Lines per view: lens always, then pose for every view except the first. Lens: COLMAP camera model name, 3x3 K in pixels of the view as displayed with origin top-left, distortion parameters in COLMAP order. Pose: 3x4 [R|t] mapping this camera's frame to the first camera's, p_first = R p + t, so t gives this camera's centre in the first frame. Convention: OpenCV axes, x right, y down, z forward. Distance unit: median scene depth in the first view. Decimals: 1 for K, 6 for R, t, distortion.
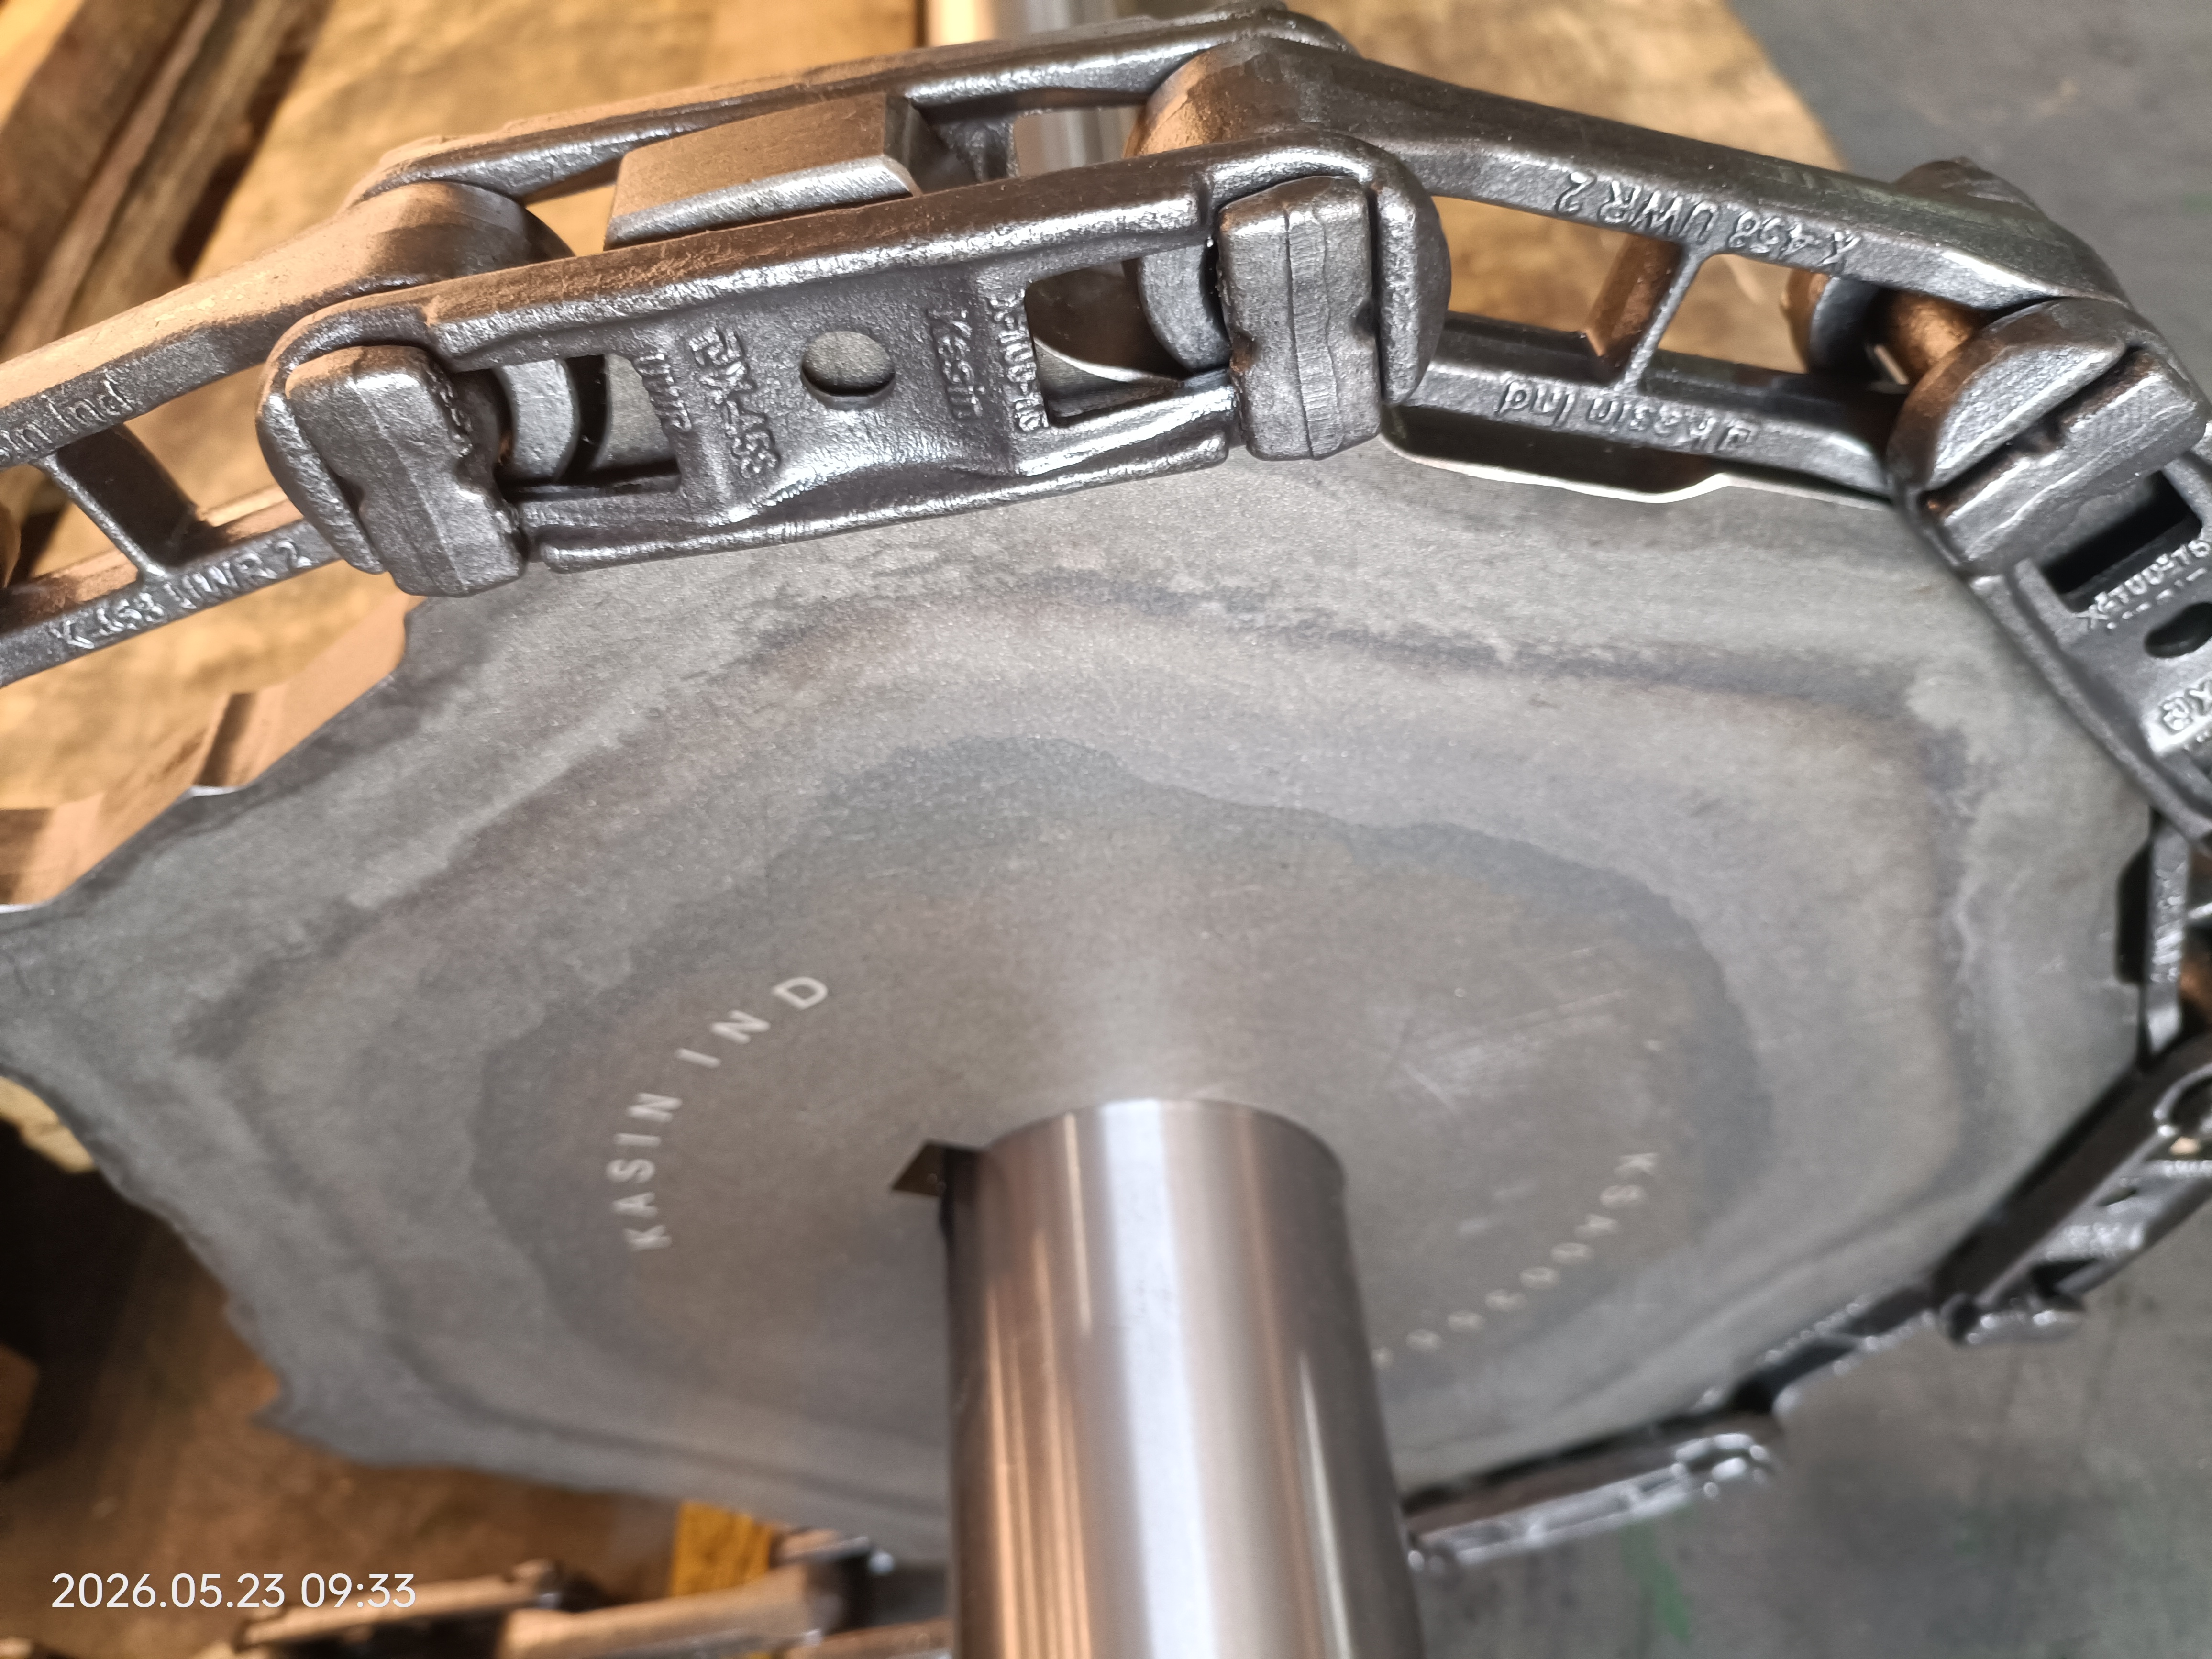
lens RADIAL K [[1686.2, 0, 1106.0], [0, 1686.2, 829.5], [0, 0, 1]] dist [0.028286, -0.054803]
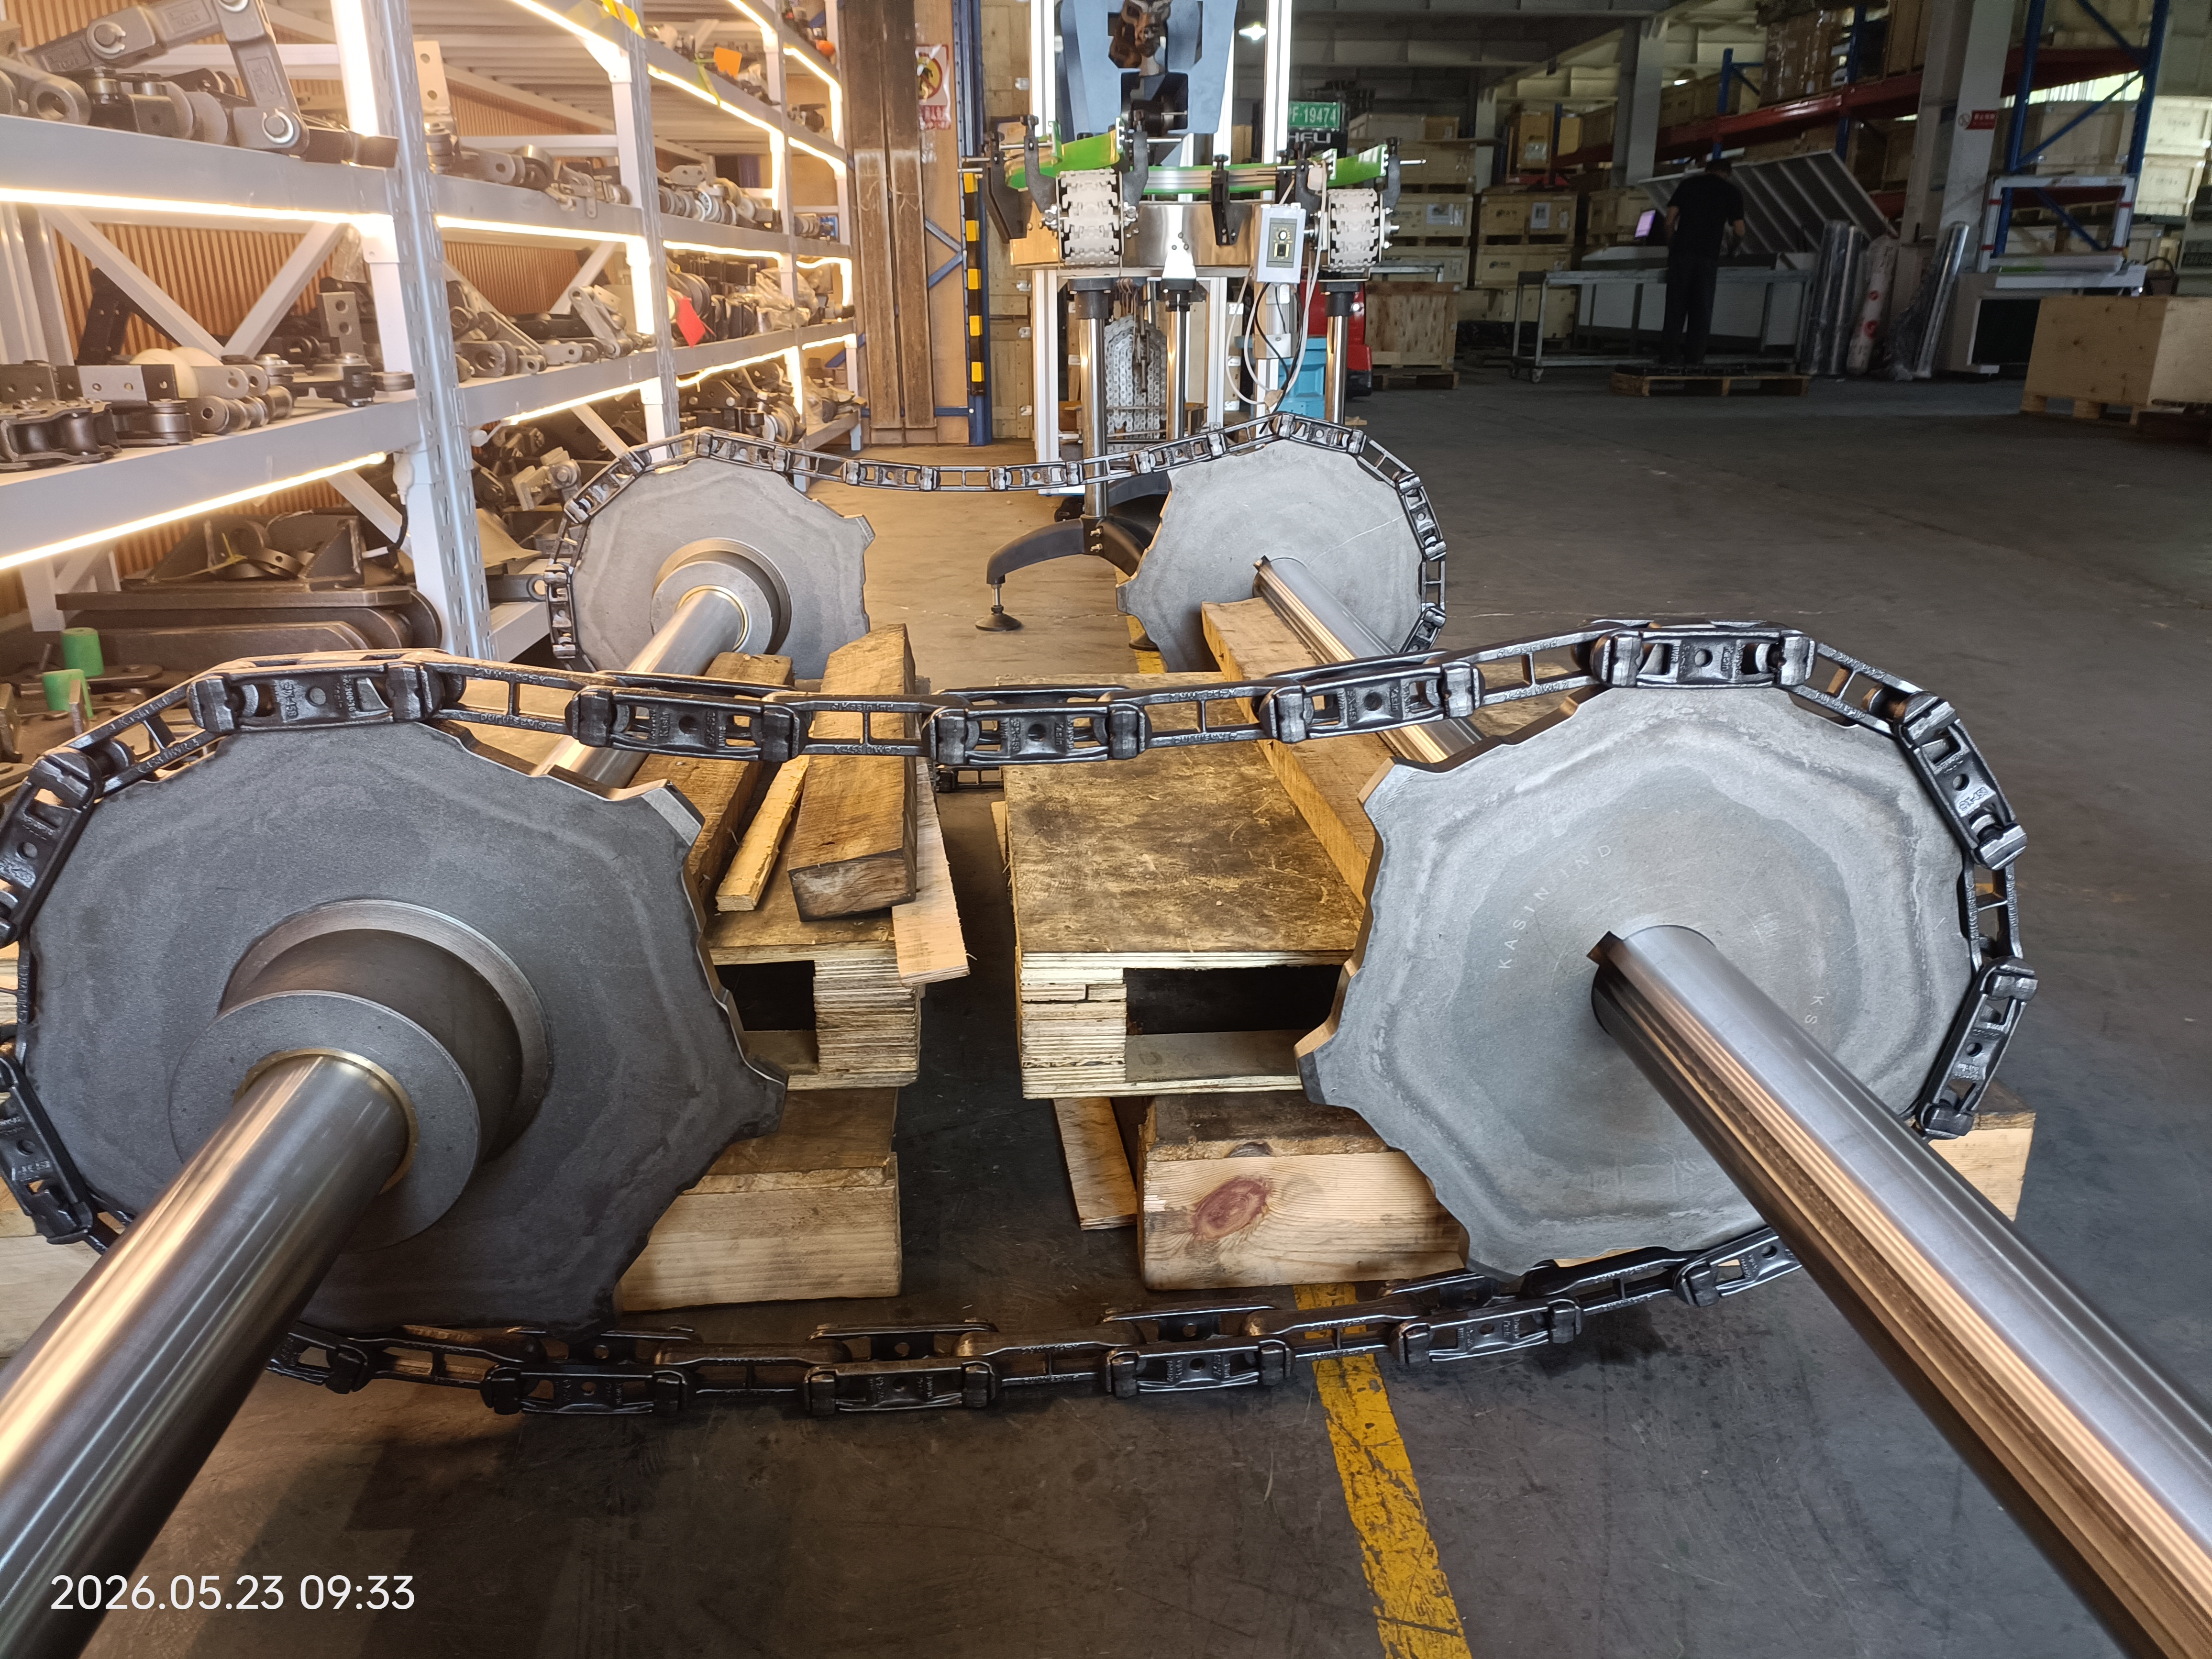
lens RADIAL K [[1621.0, 0, 1117.7], [0, 1621.0, 821.6], [0, 0, 1]] dist [0.067214, -0.046801]
pose [[0.985759, 0.157008, 0.060236, -1.707603], [-0.103947, 0.850461, -0.515666, 2.332862], [-0.132192, 0.502060, 0.854670, -2.237281]]
